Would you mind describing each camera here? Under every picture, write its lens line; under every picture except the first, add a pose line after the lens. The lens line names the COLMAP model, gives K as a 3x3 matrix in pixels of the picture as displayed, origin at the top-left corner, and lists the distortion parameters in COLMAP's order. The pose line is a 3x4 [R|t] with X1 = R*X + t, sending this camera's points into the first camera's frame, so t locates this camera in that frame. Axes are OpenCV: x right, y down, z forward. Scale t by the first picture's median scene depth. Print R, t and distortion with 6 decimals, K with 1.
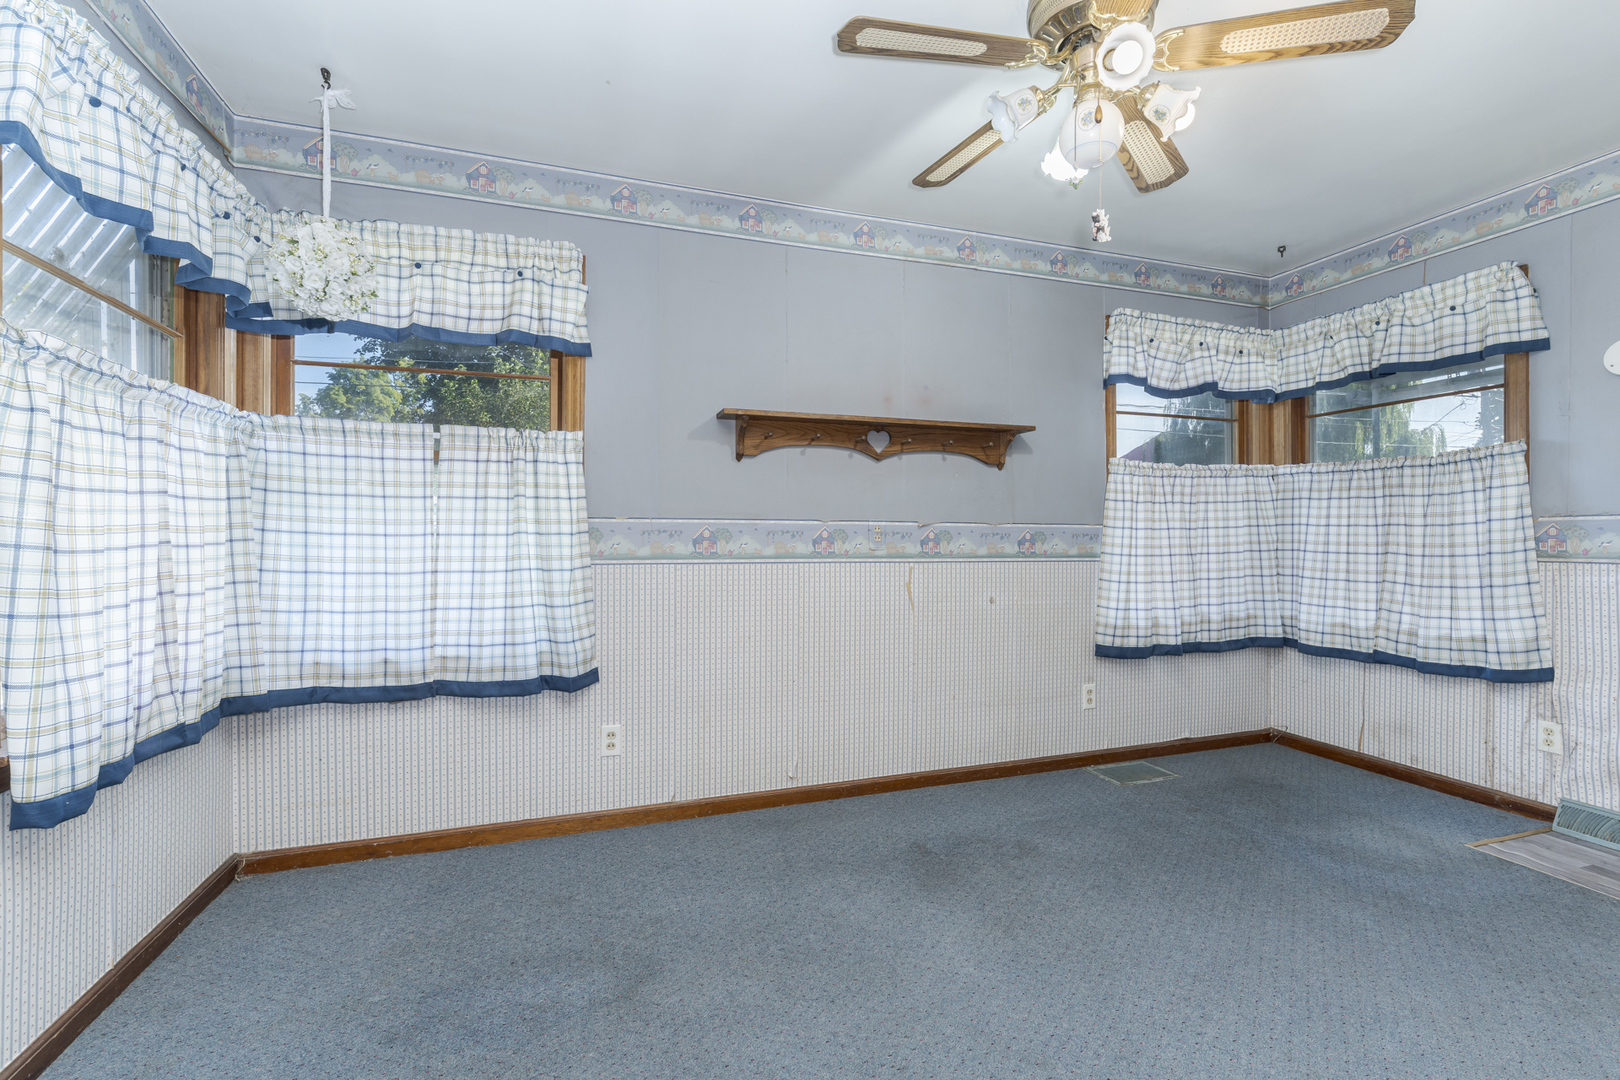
lens RADIAL K [[663.2, 0, 785.4], [0, 663.2, 536.1], [0, 0, 1]] dist [-0.002846, -0.000180]
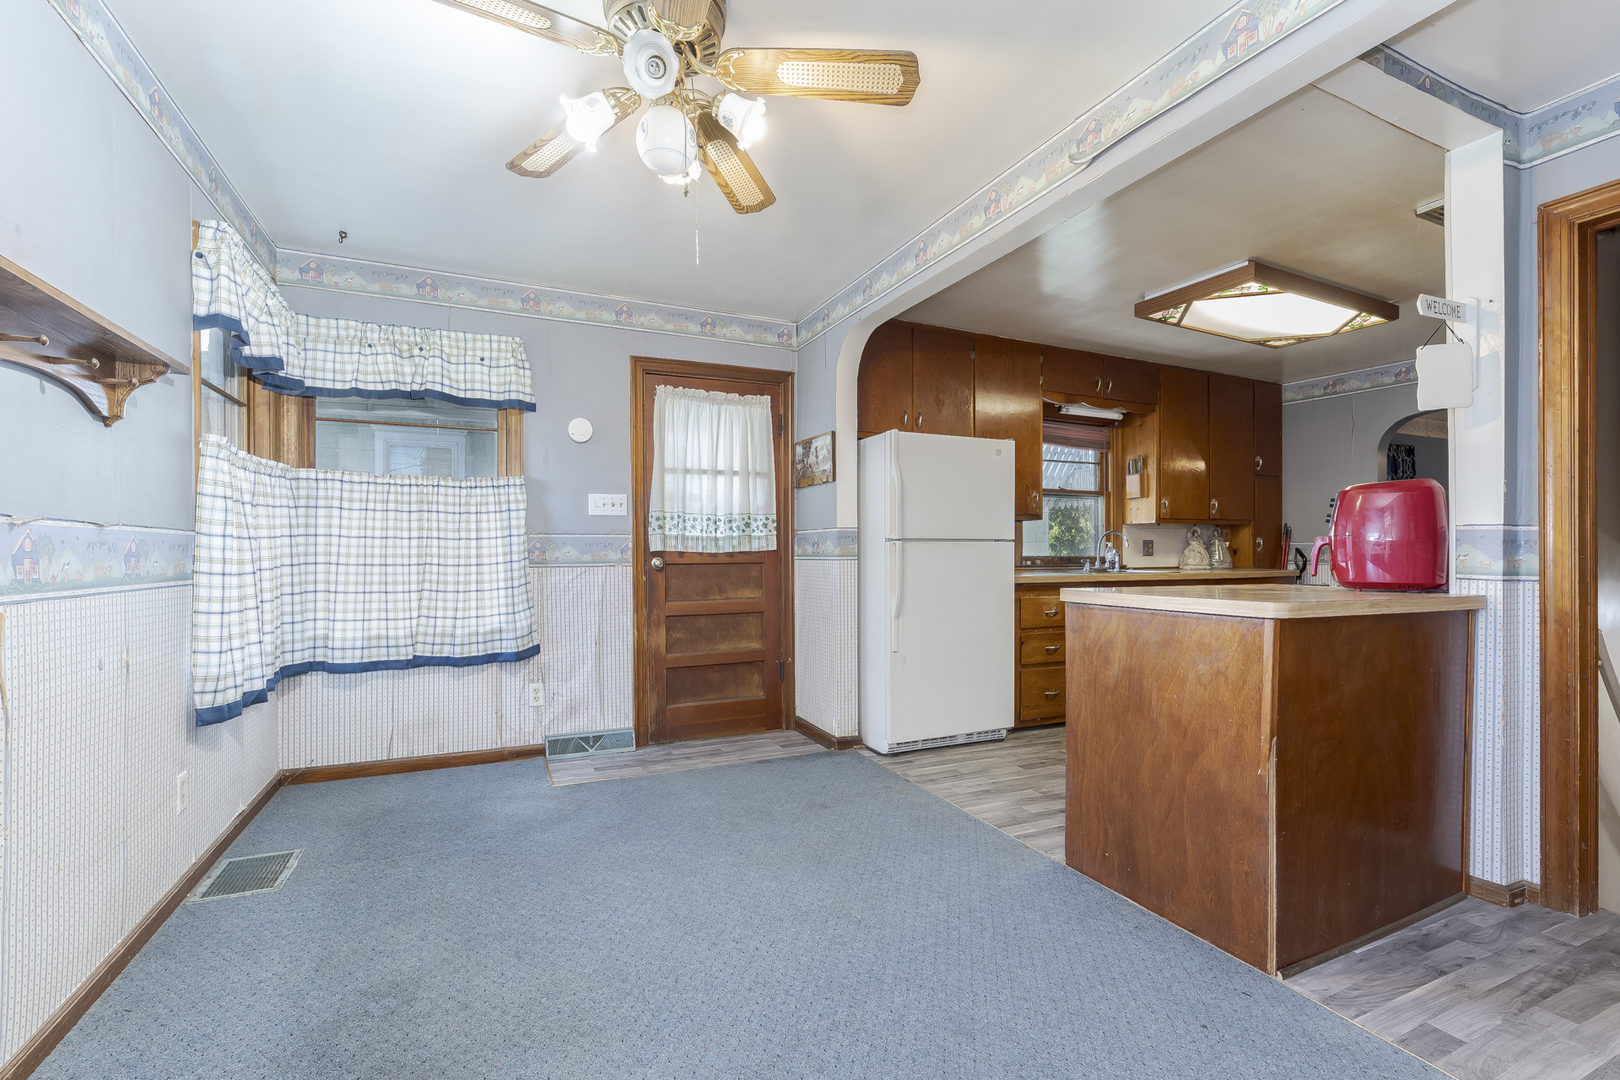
lens RADIAL K [[747.1, 0, 808.6], [0, 747.1, 546.6], [0, 0, 1]] dist [-0.000610, 0.000121]
pose [[-0.104163, 0.004180, 0.994551, -0.397498], [0.000573, 0.999991, -0.004142, 0.003117], [-0.994560, 0.000138, -0.104165, 0.537164]]
